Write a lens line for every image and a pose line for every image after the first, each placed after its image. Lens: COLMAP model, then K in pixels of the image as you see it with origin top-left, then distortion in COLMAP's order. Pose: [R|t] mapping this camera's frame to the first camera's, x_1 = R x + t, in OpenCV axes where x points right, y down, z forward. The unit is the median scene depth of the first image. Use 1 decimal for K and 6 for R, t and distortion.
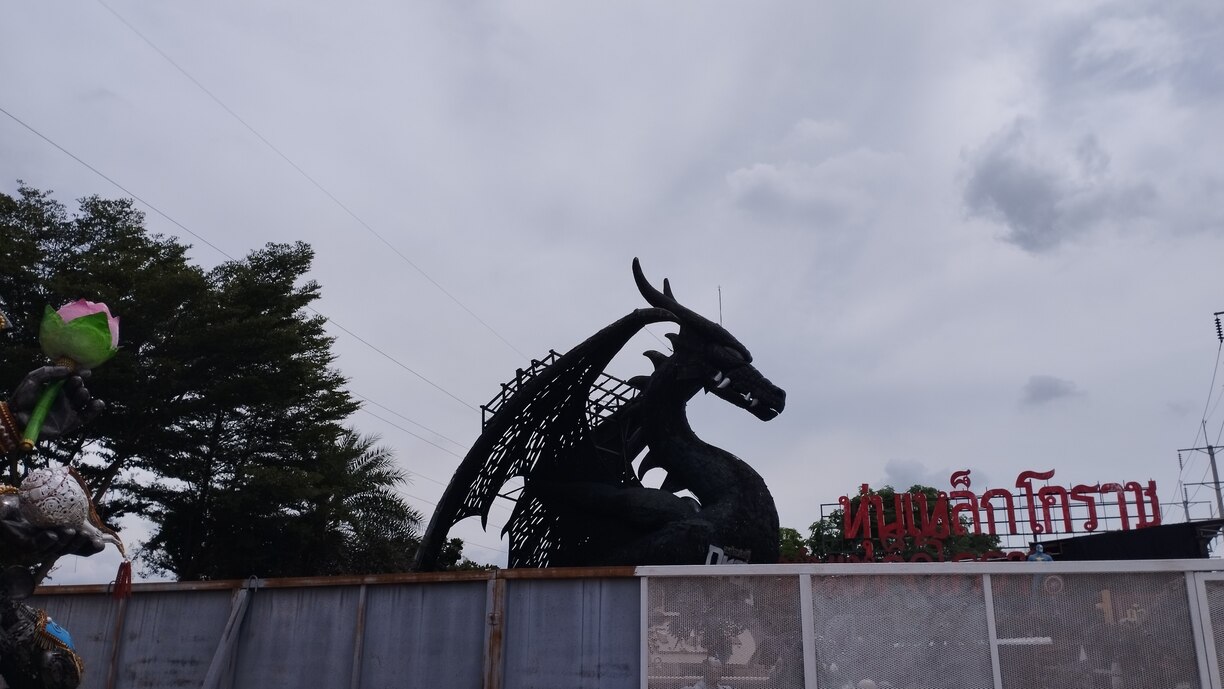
lens RADIAL K [[995.0, 0, 612.1], [0, 995.0, 341.0], [0, 0, 1]] dist [0.004121, -0.005101]
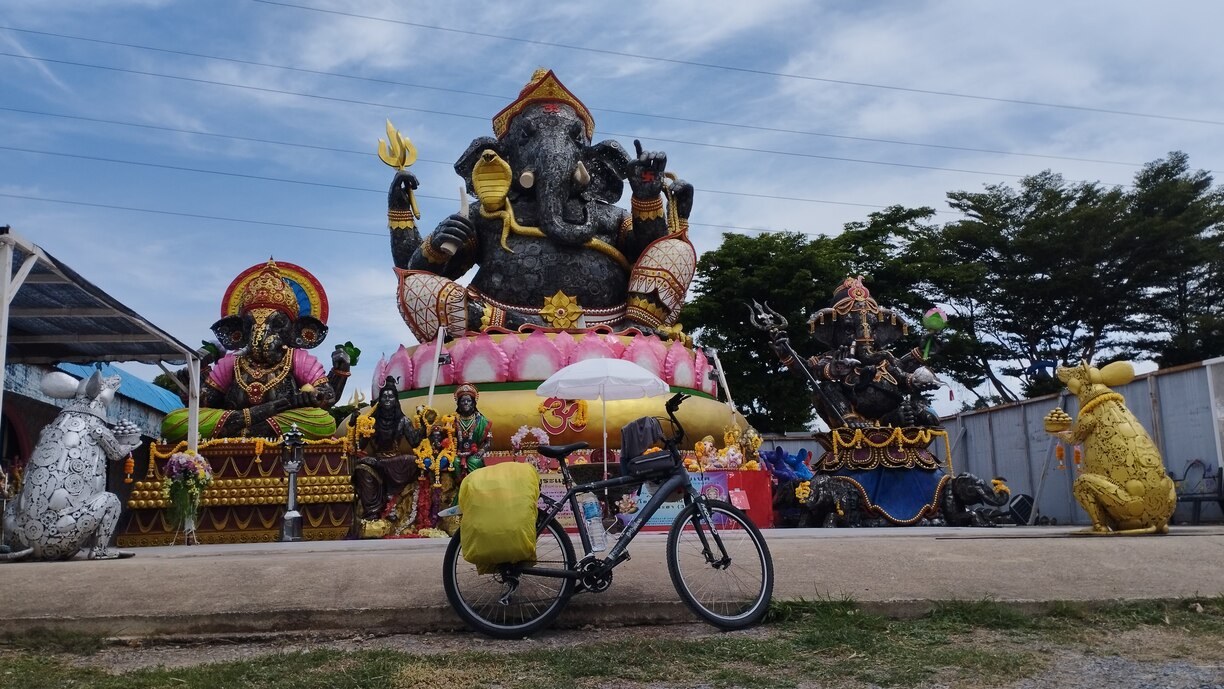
lens RADIAL K [[995.0, 0, 610.9], [0, 995.0, 344.4], [0, 0, 1]] dist [0.004121, -0.005101]
pose [[0.472655, -0.170813, -0.864535, 0.496123], [0.298800, 0.953985, -0.025127, -0.047383], [0.829045, -0.246447, 0.501944, -0.415680]]
